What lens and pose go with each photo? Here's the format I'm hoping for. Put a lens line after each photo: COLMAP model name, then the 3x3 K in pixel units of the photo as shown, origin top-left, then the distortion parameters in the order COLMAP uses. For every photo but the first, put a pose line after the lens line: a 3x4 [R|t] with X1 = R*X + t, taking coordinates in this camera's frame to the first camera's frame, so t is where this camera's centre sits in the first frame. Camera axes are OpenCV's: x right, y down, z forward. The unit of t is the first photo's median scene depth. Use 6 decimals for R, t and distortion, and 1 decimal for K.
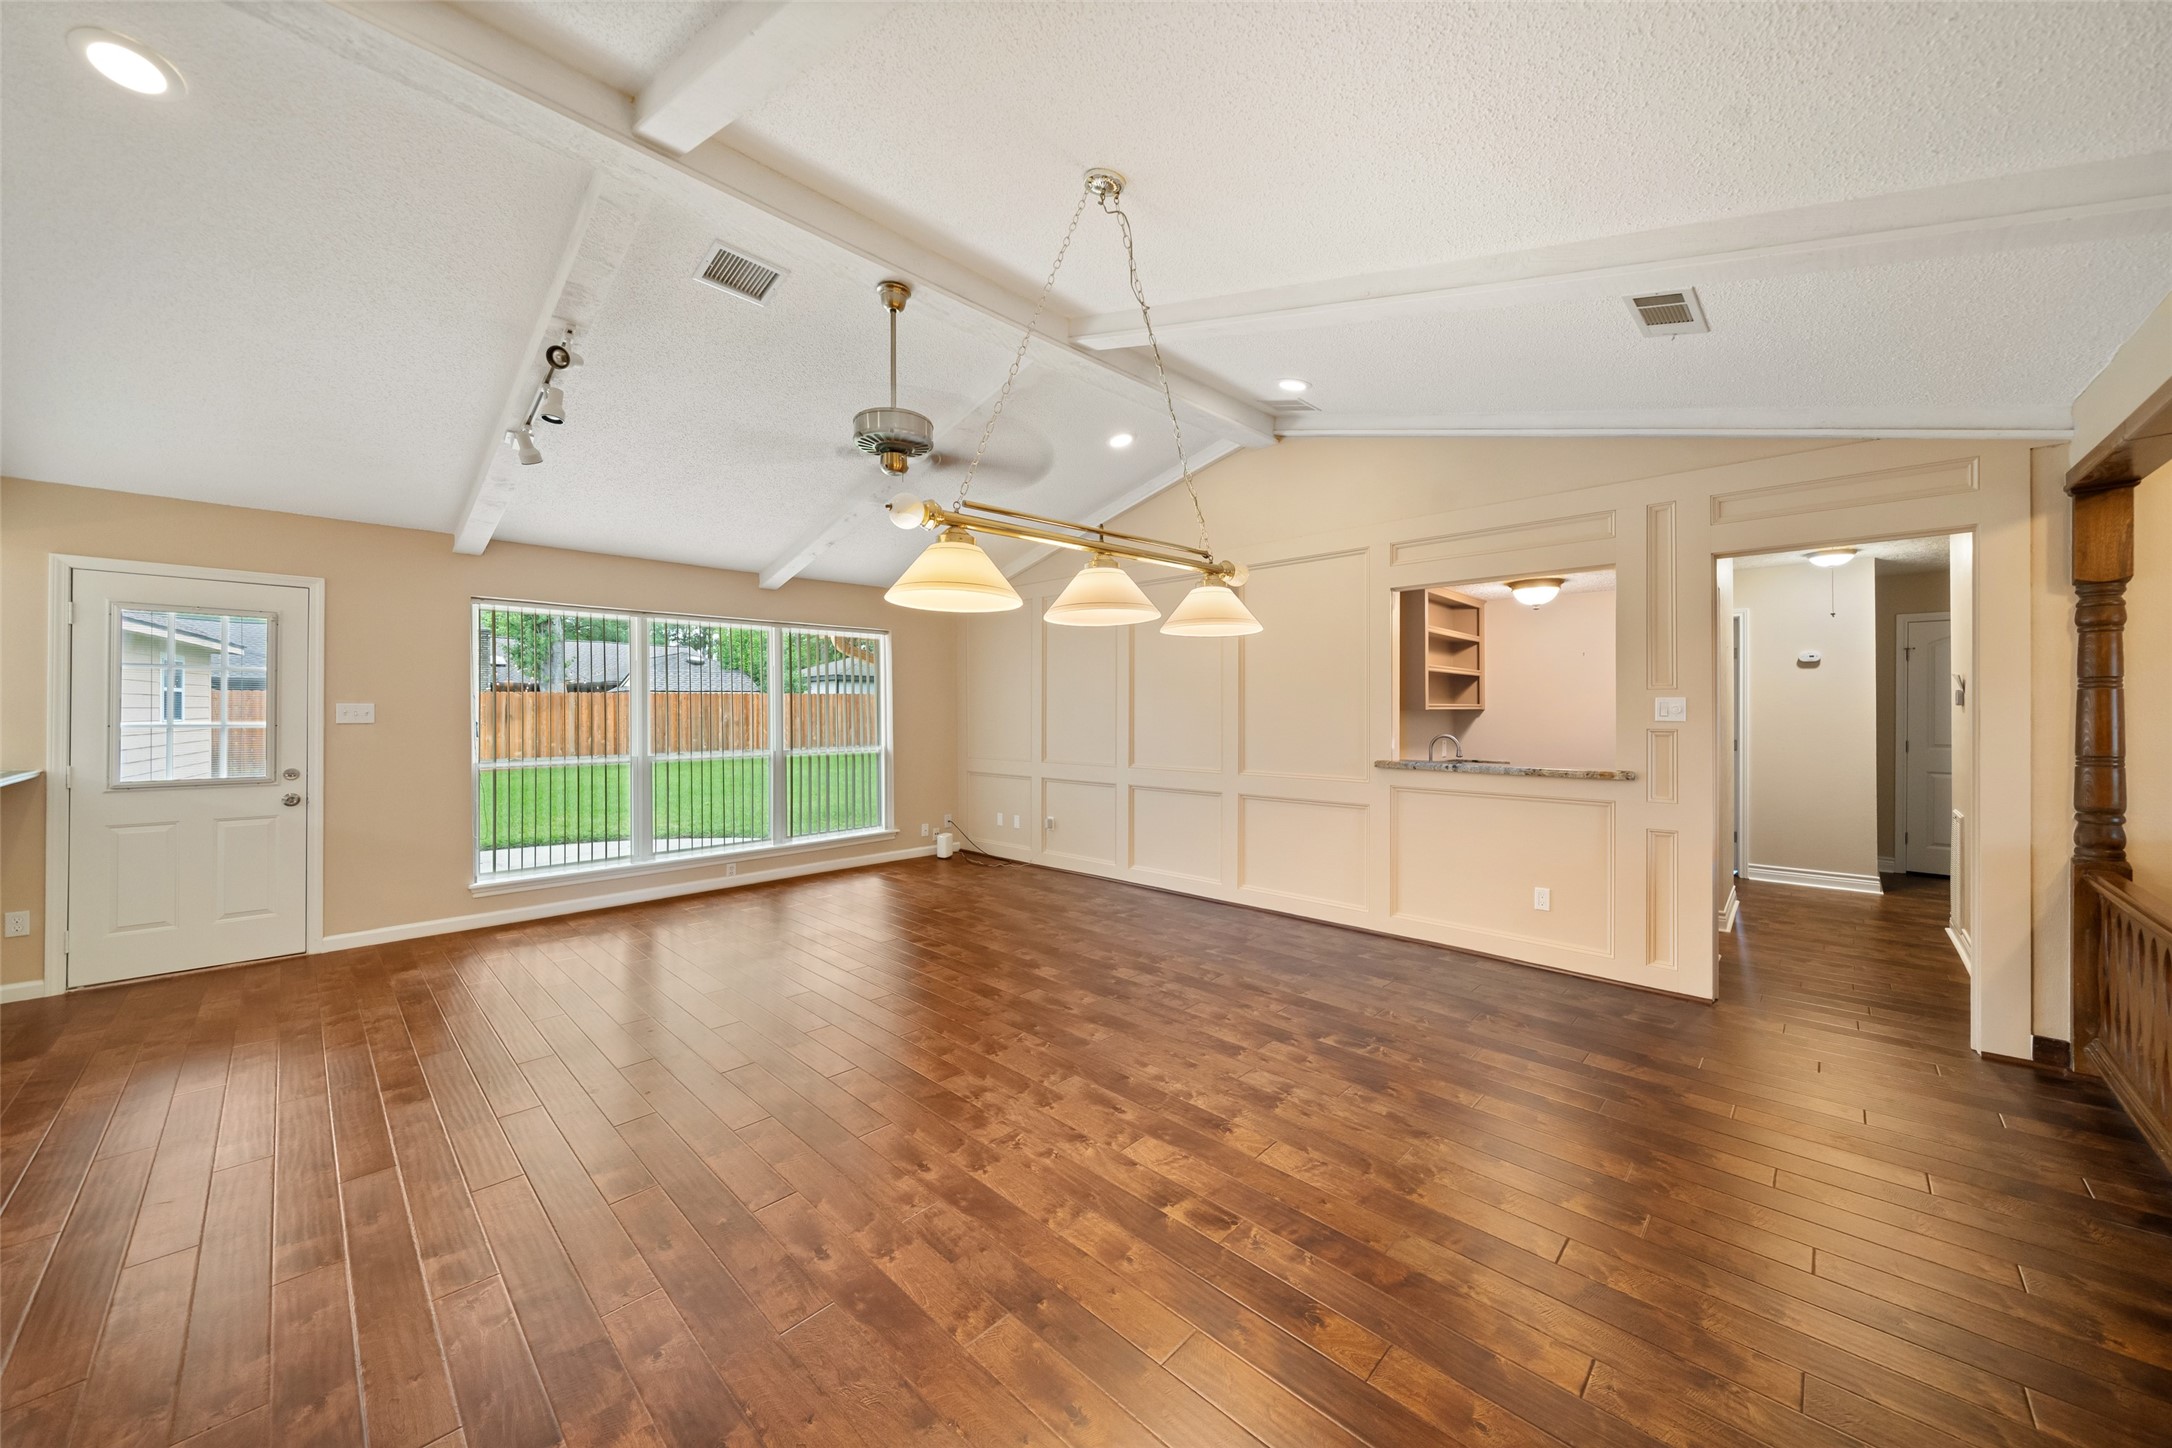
lens RADIAL K [[755.8, 0, 1082.5], [0, 755.8, 712.7], [0, 0, 1]] dist [-0.006124, 0.000066]
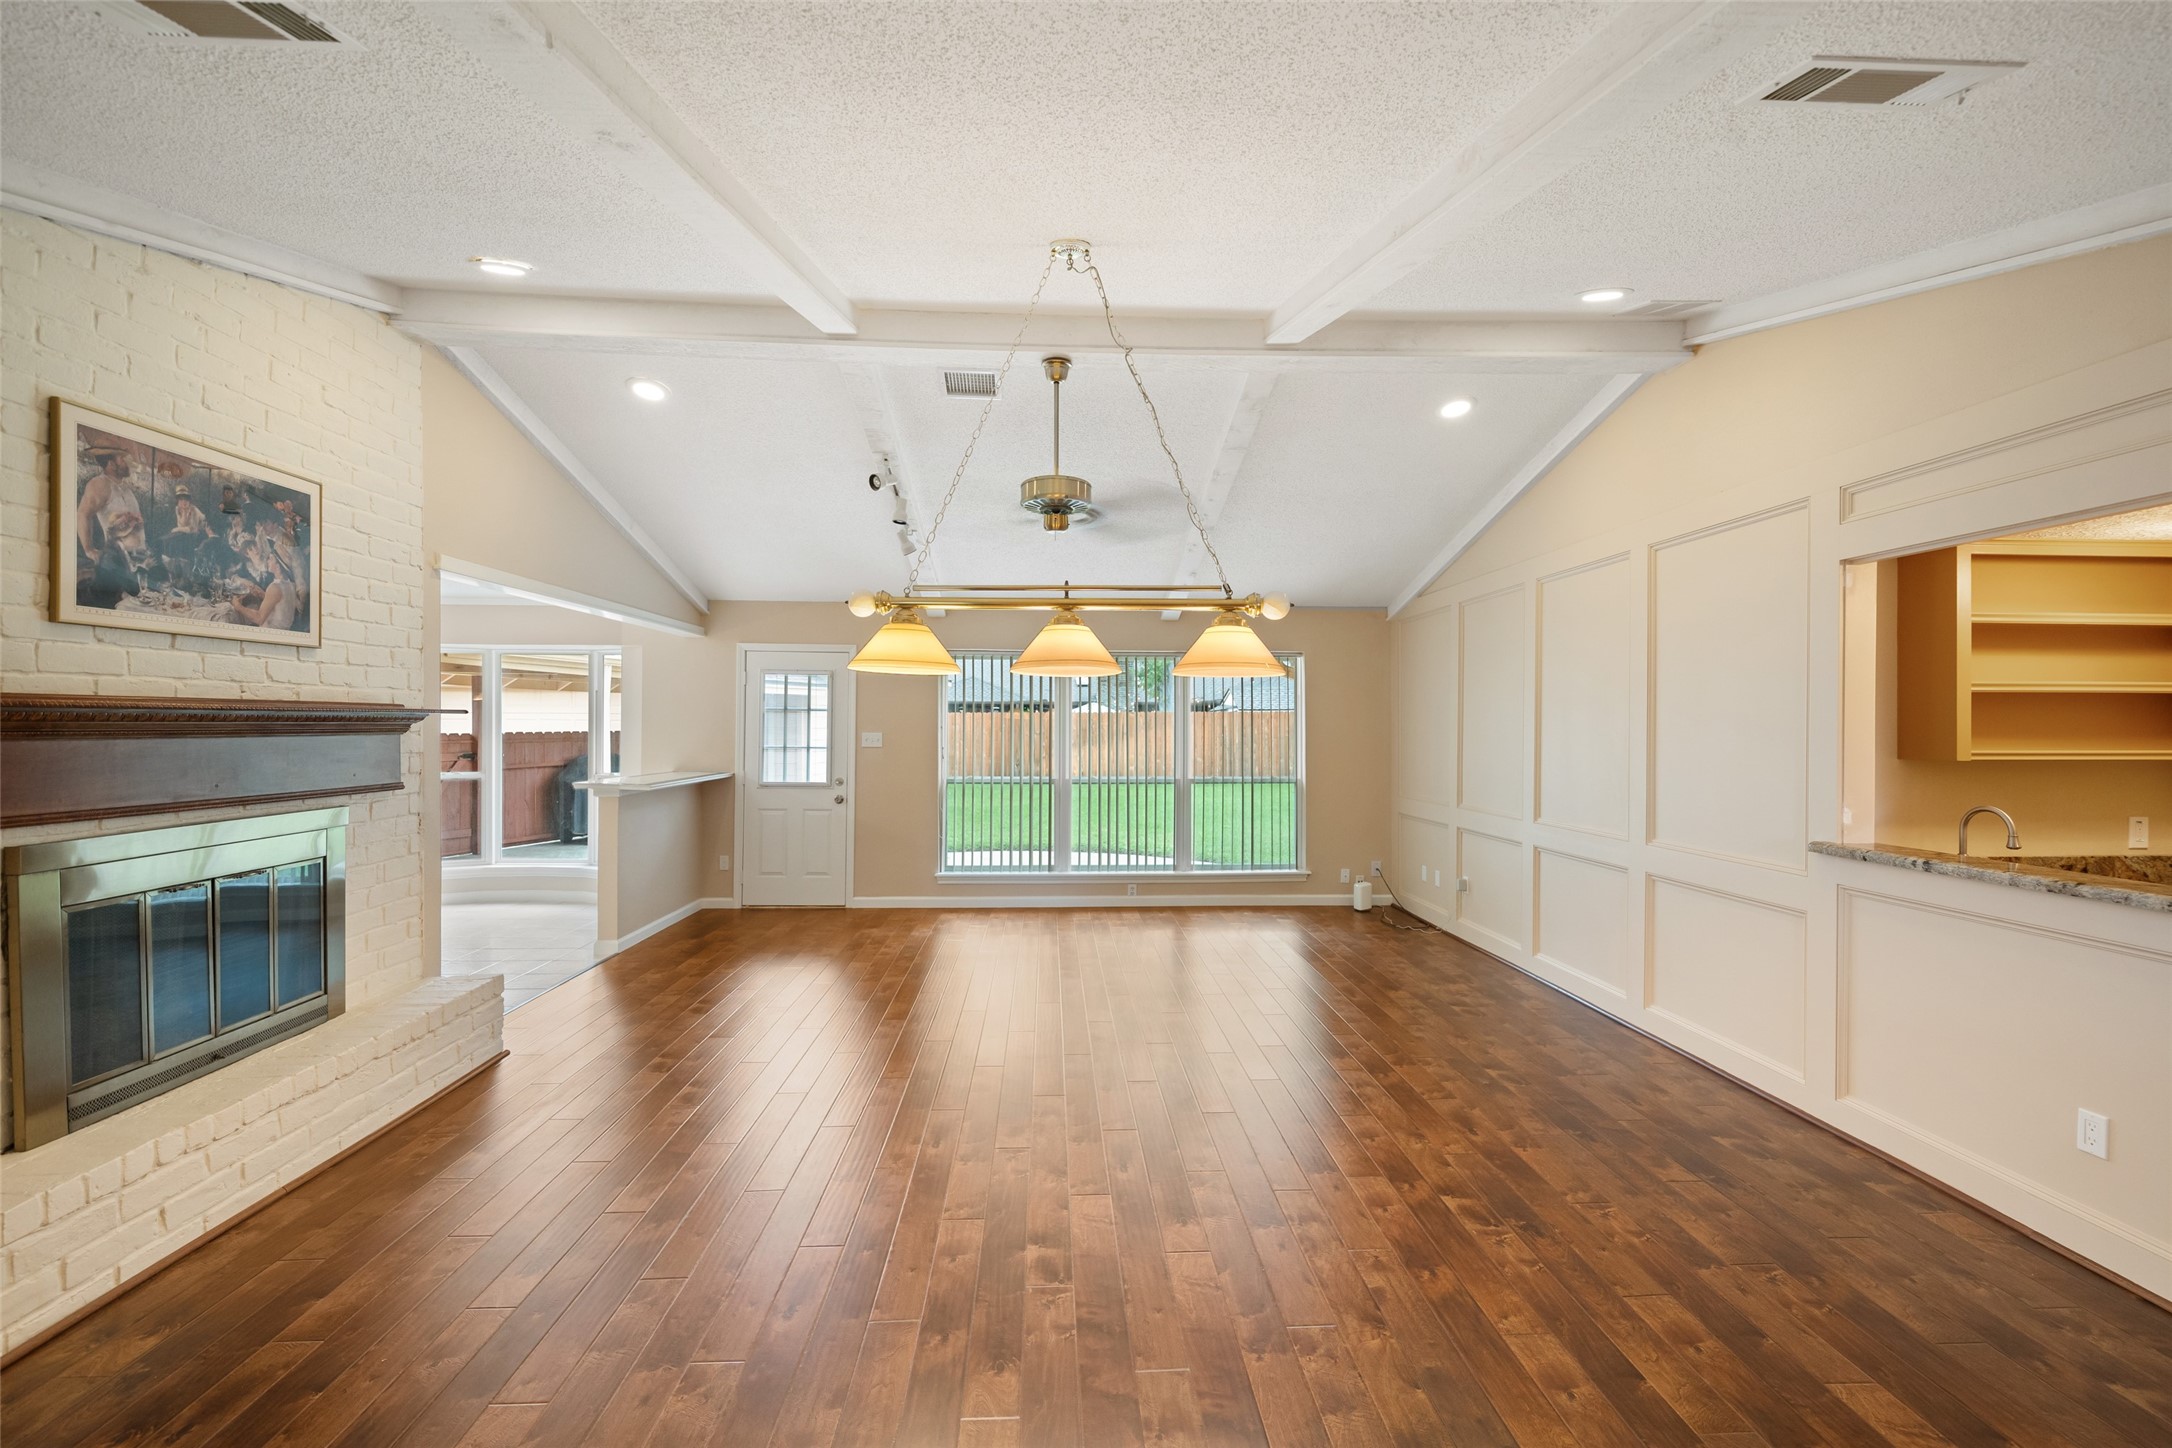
lens RADIAL K [[888.1, 0, 1104.0], [0, 888.1, 724.1], [0, 0, 1]] dist [-0.002239, 0.000014]
pose [[0.739264, 0.003397, -0.673407, 0.553442], [-0.007871, 0.999963, -0.003597, -0.031069], [0.673369, 0.007959, 0.739263, 0.087508]]
